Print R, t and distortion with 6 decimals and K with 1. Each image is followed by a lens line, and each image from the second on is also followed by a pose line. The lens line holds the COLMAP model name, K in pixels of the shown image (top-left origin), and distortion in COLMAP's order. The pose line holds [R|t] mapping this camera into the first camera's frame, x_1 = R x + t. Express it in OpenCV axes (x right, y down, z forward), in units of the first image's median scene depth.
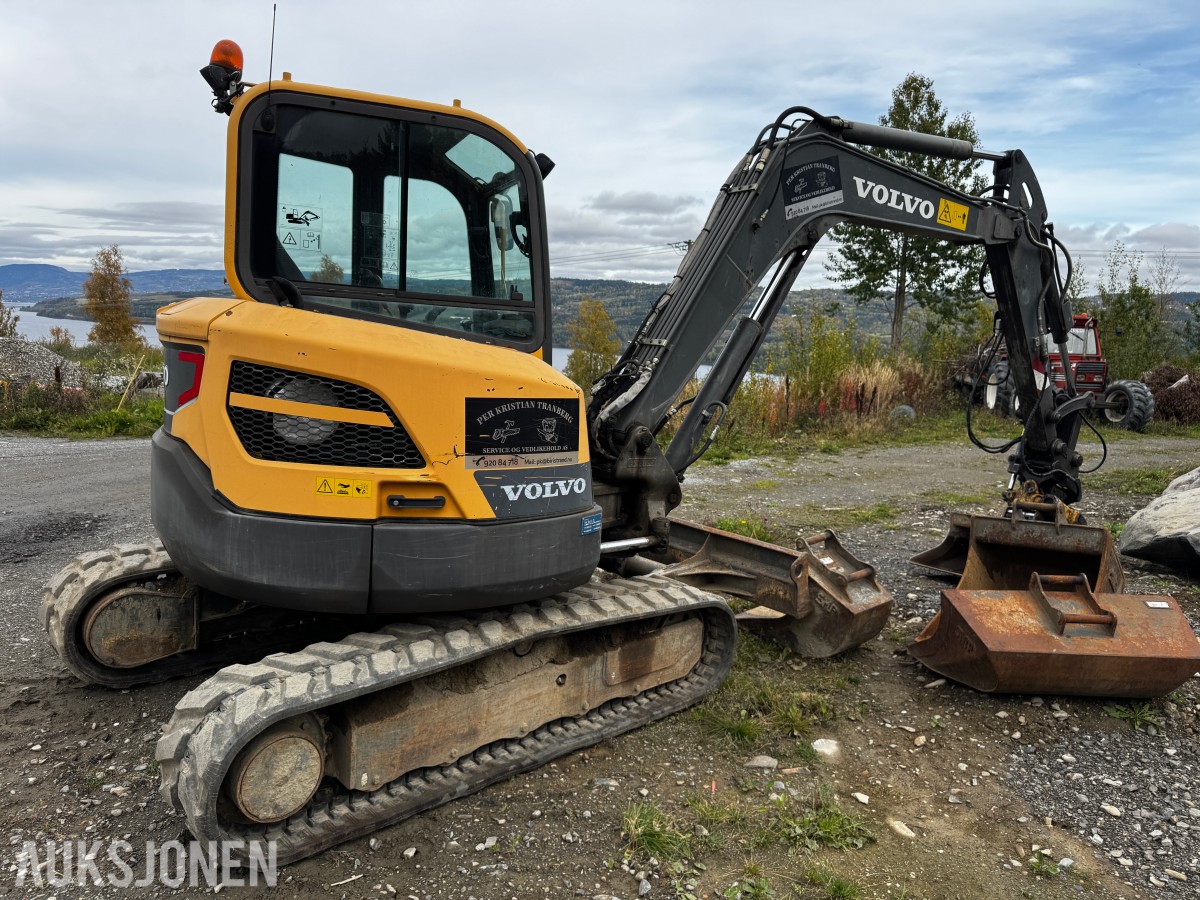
lens RADIAL K [[835.6, 0, 589.0], [0, 835.6, 449.0], [0, 0, 1]] dist [0.114057, -0.163306]
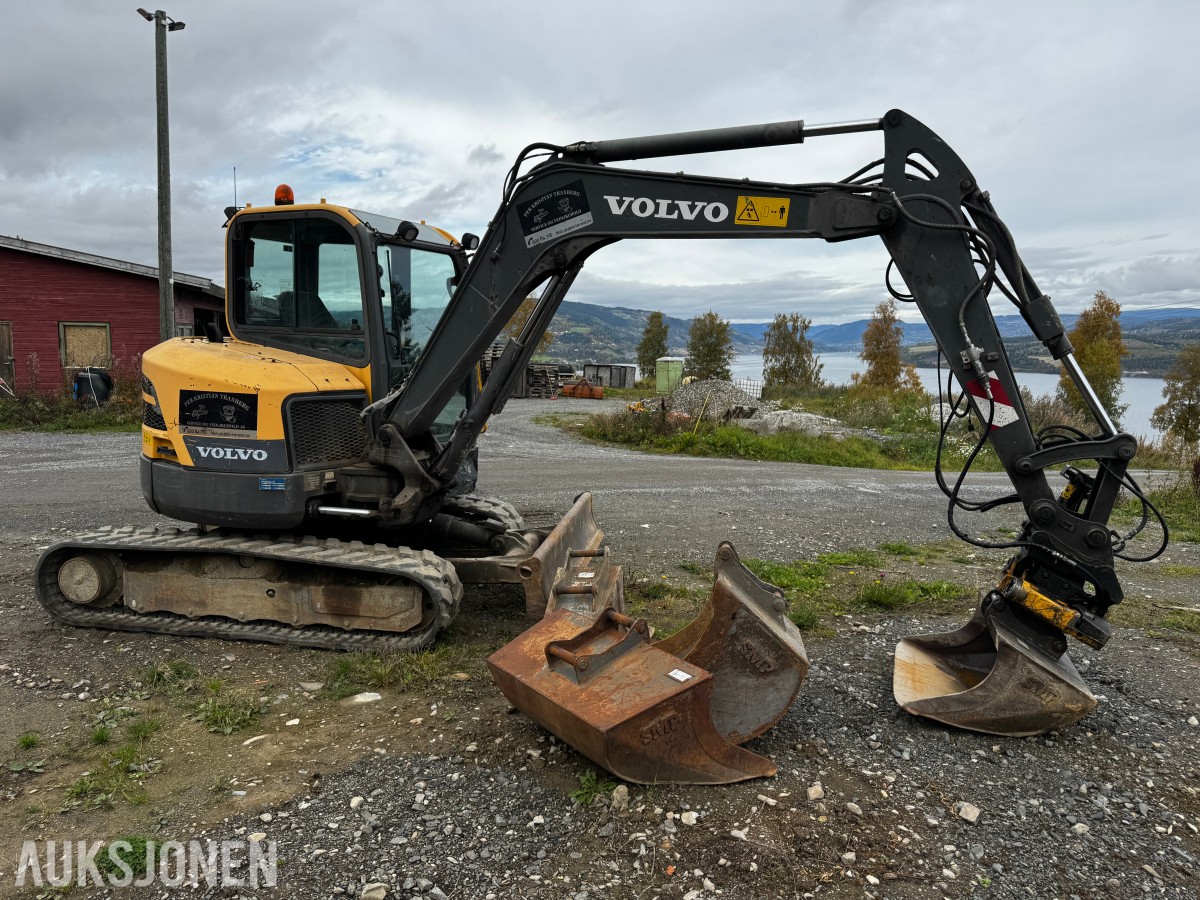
lens RADIAL K [[859.7, 0, 613.4], [0, 859.7, 450.0], [0, 0, 1]] dist [0.011256, -0.016897]
pose [[0.647804, 0.062390, -0.759248, 1.580413], [-0.102921, 0.994671, -0.006078, -0.019464], [0.754823, 0.082080, 0.650773, 0.514877]]
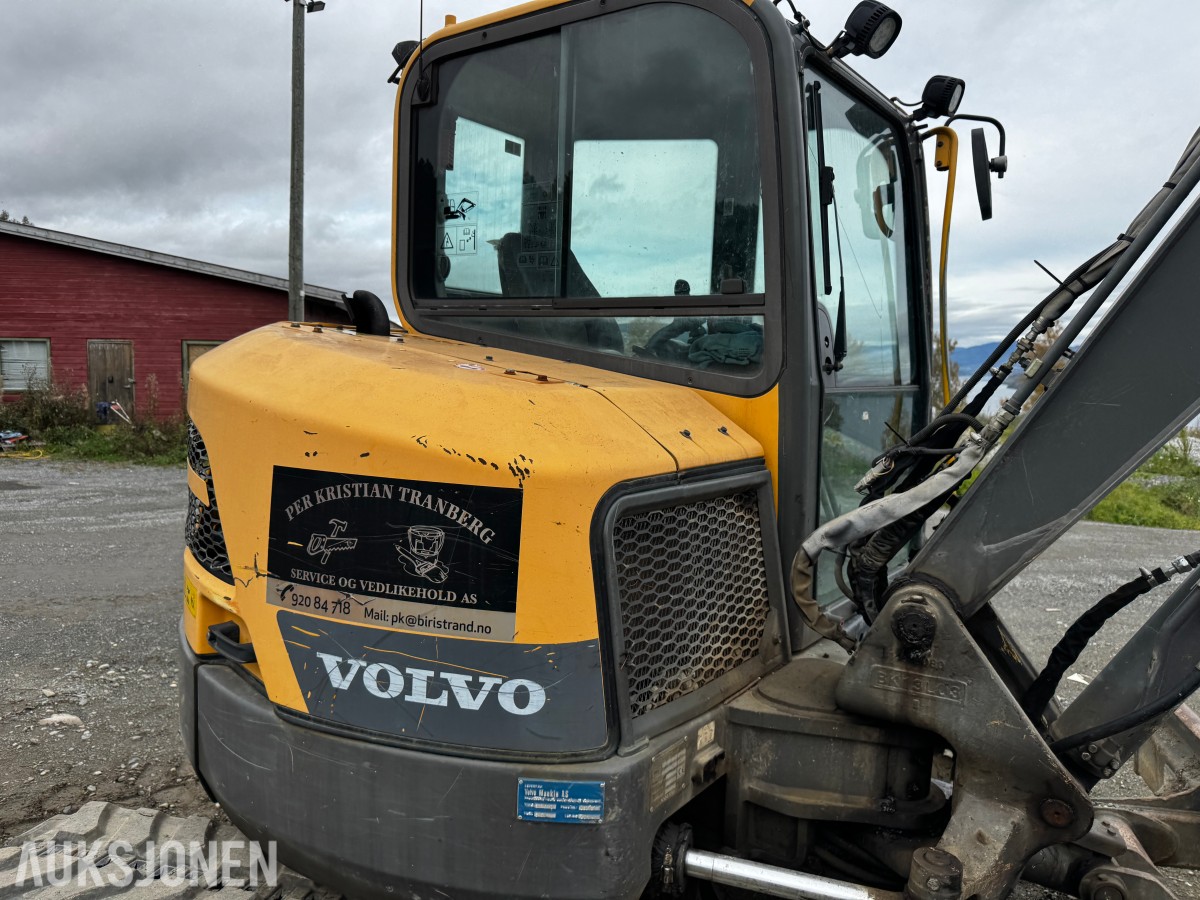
lens RADIAL K [[848.9, 0, 595.6], [0, 848.9, 437.8], [0, 0, 1]] dist [0.098801, -0.145752]
pose [[0.530226, 0.036282, -0.847080, 0.385156], [-0.118863, 0.992398, -0.031896, -0.079689], [0.839483, 0.117599, 0.530508, 0.822527]]
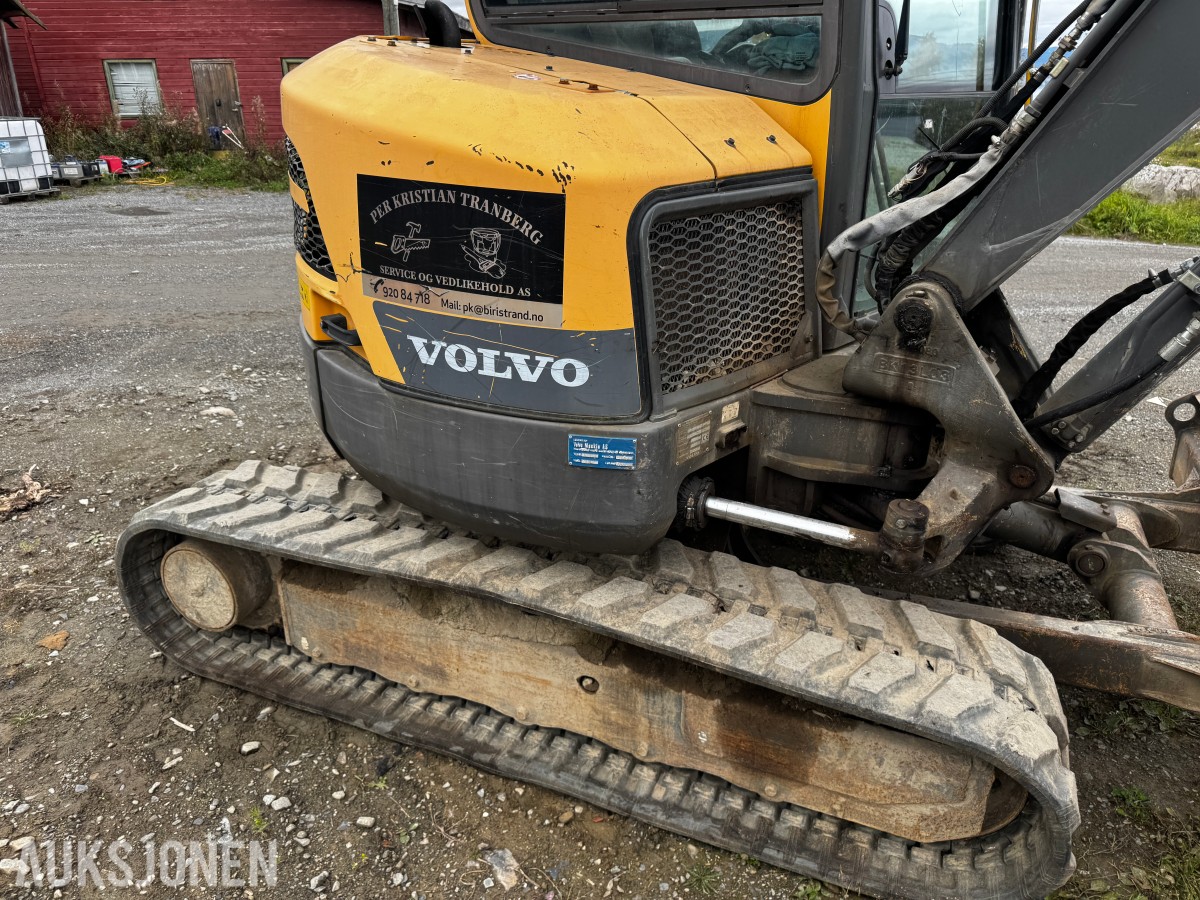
lens RADIAL K [[842.9, 0, 603.0], [0, 842.9, 442.8], [0, 0, 1]] dist [0.090859, -0.113580]
pose [[0.427917, 0.312225, -0.848176, 0.471791], [-0.113430, 0.949569, 0.292322, -0.072292], [0.896672, -0.028880, 0.441752, 0.822869]]
